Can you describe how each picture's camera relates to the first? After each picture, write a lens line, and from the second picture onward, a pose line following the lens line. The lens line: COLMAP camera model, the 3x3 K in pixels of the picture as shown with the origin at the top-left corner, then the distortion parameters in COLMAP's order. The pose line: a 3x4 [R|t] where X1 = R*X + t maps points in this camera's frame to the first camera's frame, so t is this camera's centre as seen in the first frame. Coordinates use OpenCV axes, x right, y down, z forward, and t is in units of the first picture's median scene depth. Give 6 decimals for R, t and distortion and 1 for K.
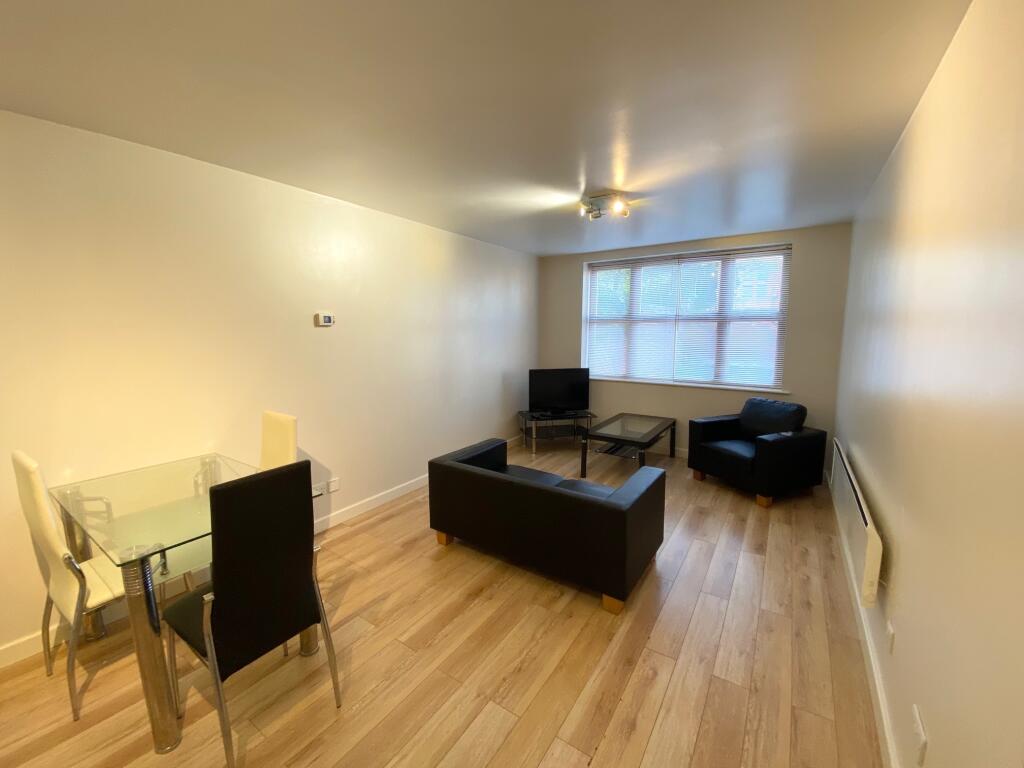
lens RADIAL K [[416.6, 0, 512.8], [0, 416.6, 379.2], [0, 0, 1]] dist [0.000763, -0.005943]
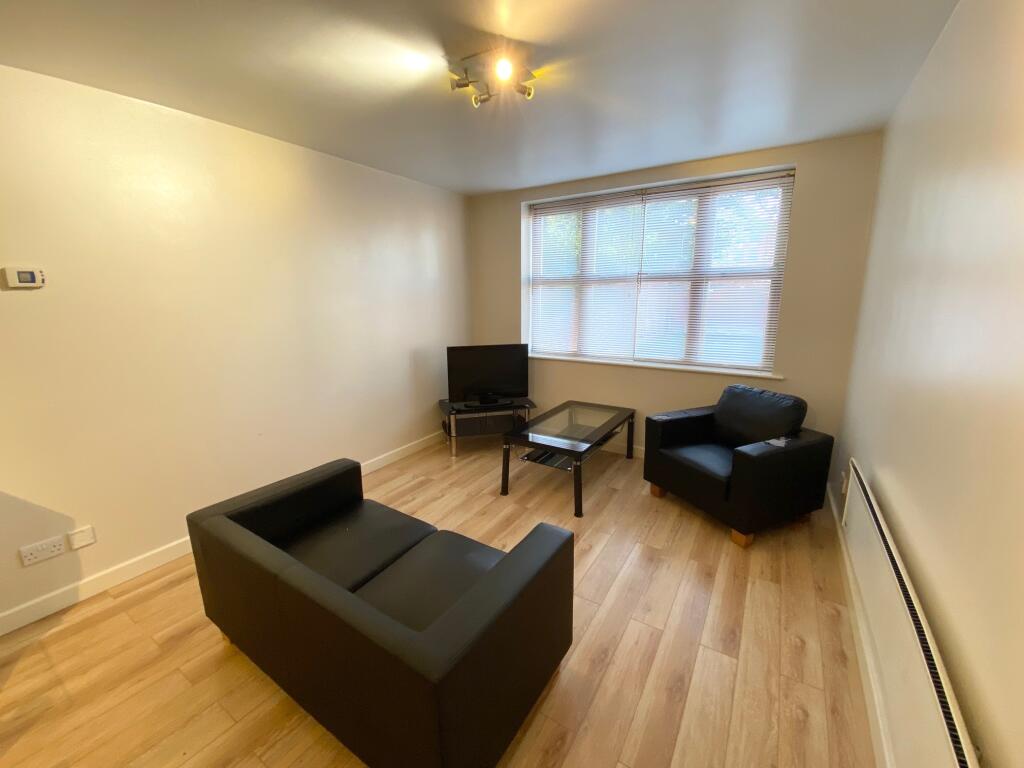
lens RADIAL K [[416.6, 0, 513.5], [0, 416.6, 380.3], [0, 0, 1]] dist [0.000763, -0.005943]
pose [[0.999730, -0.010220, 0.020852, 0.182707], [0.008500, 0.996681, 0.080956, -0.028238], [-0.021610, -0.080756, 0.996500, 0.292293]]
